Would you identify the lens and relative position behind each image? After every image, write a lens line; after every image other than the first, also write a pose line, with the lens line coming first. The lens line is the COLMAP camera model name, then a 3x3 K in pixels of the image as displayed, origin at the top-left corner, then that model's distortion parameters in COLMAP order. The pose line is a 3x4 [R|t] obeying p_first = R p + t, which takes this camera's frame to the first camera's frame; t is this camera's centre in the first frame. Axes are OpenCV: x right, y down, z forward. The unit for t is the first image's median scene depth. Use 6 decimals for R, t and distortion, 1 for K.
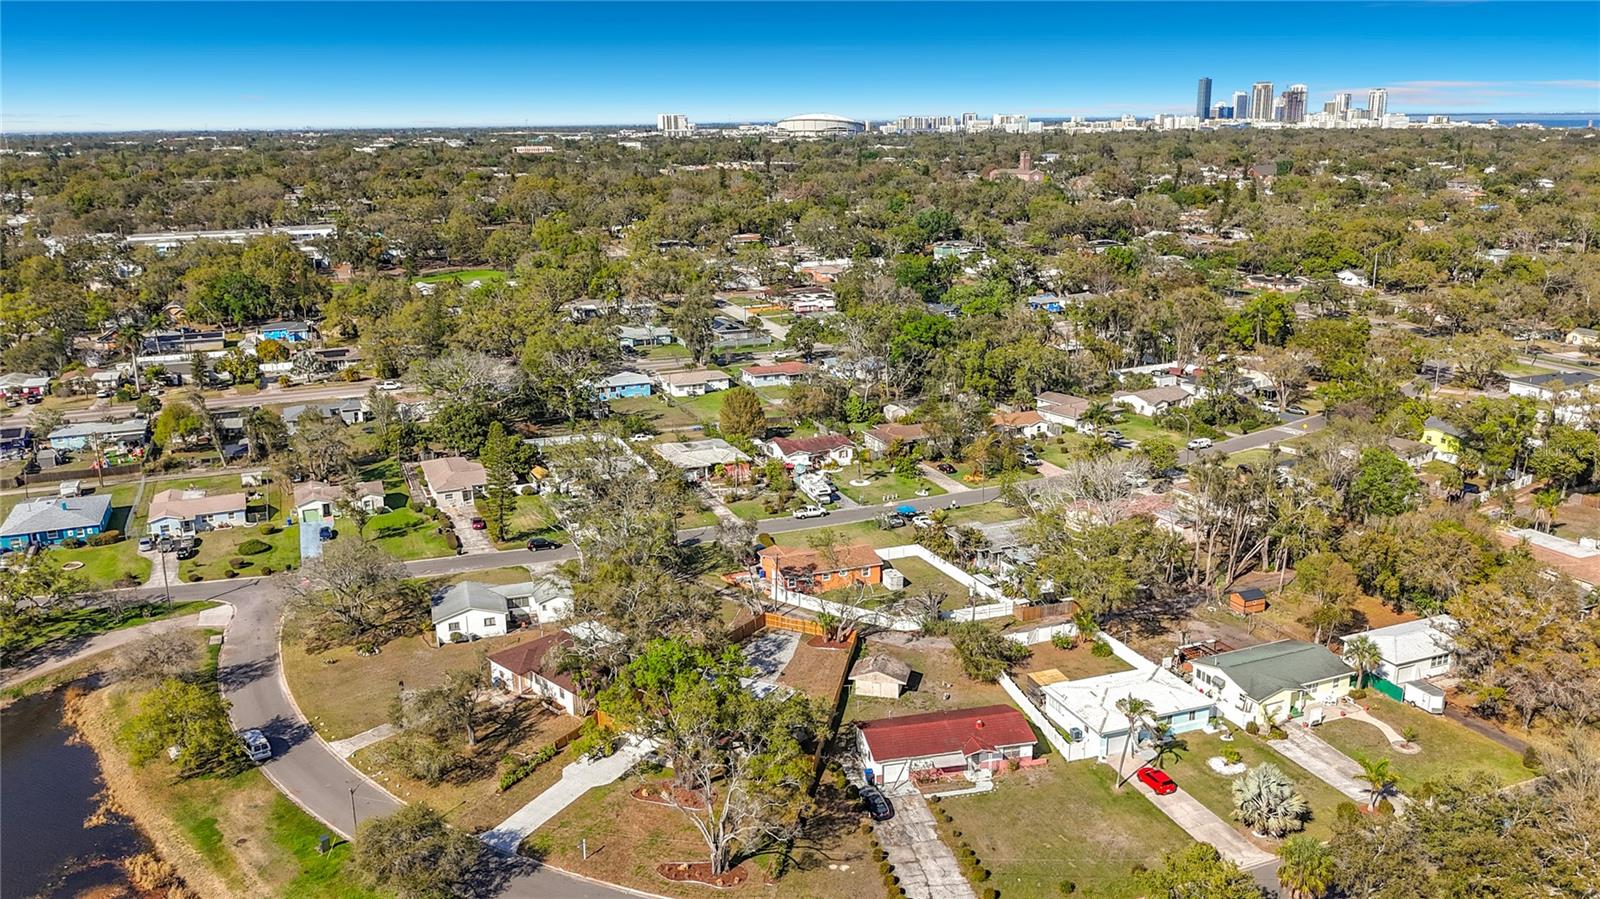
lens RADIAL K [[1190.1, 0, 792.0], [0, 1190.1, 444.6], [0, 0, 1]] dist [0.049274, -0.077367]
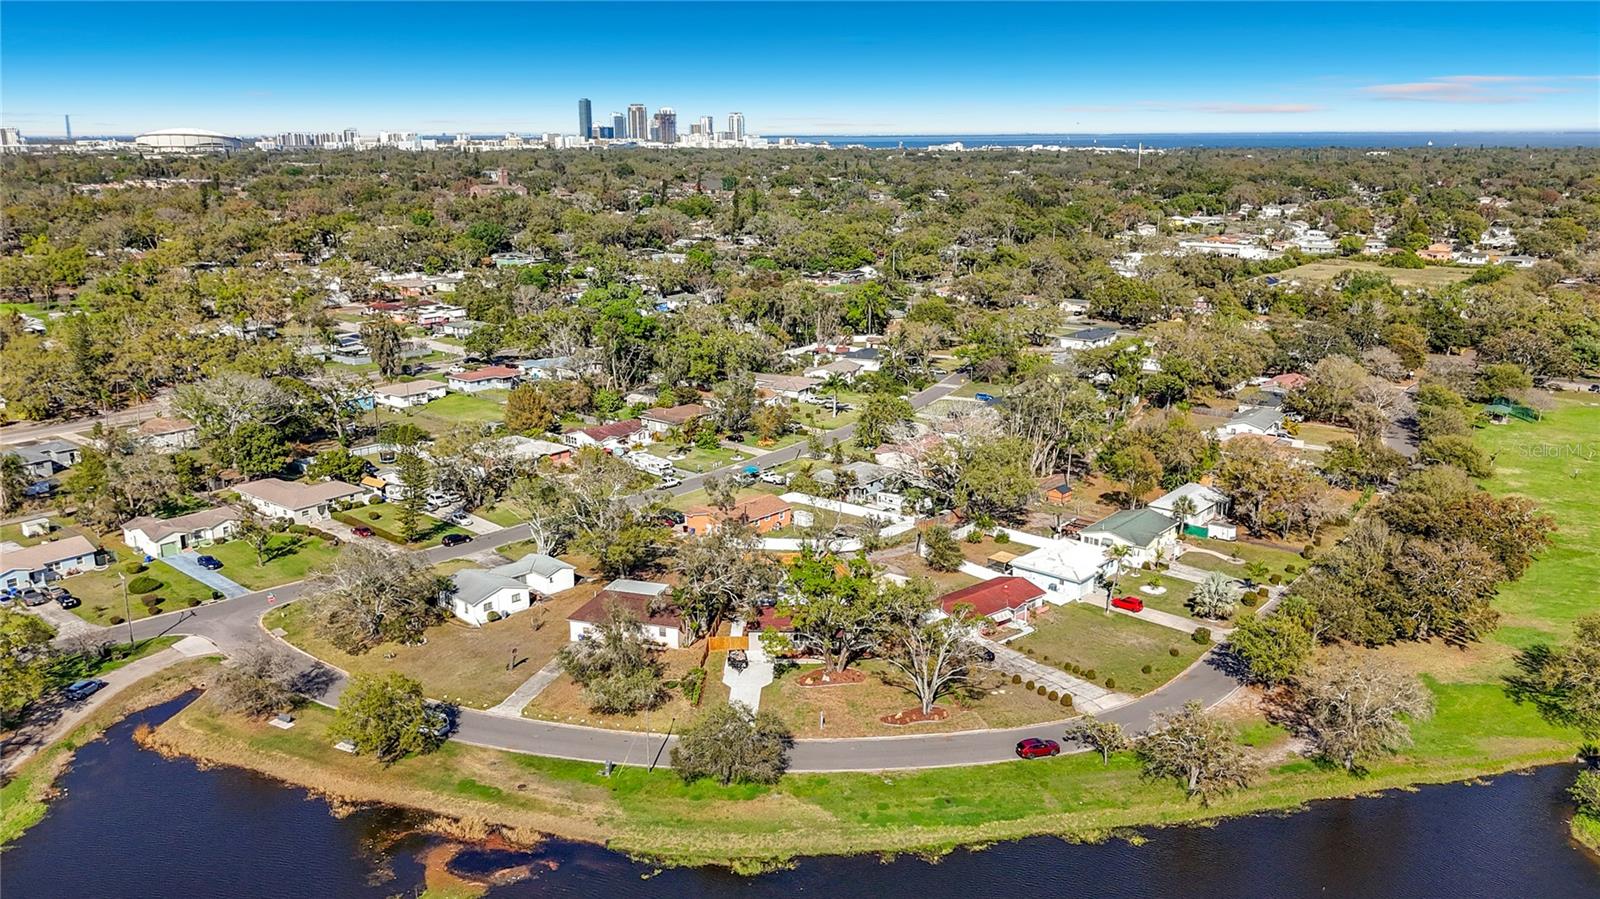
lens RADIAL K [[1190.1, 0, 792.0], [0, 1190.1, 444.6], [0, 0, 1]] dist [0.049274, -0.077367]
pose [[0.890051, -0.105442, 0.443498, -0.382330], [0.111855, 0.993655, 0.011761, 0.022077], [-0.441924, 0.039140, 0.896198, -0.047184]]
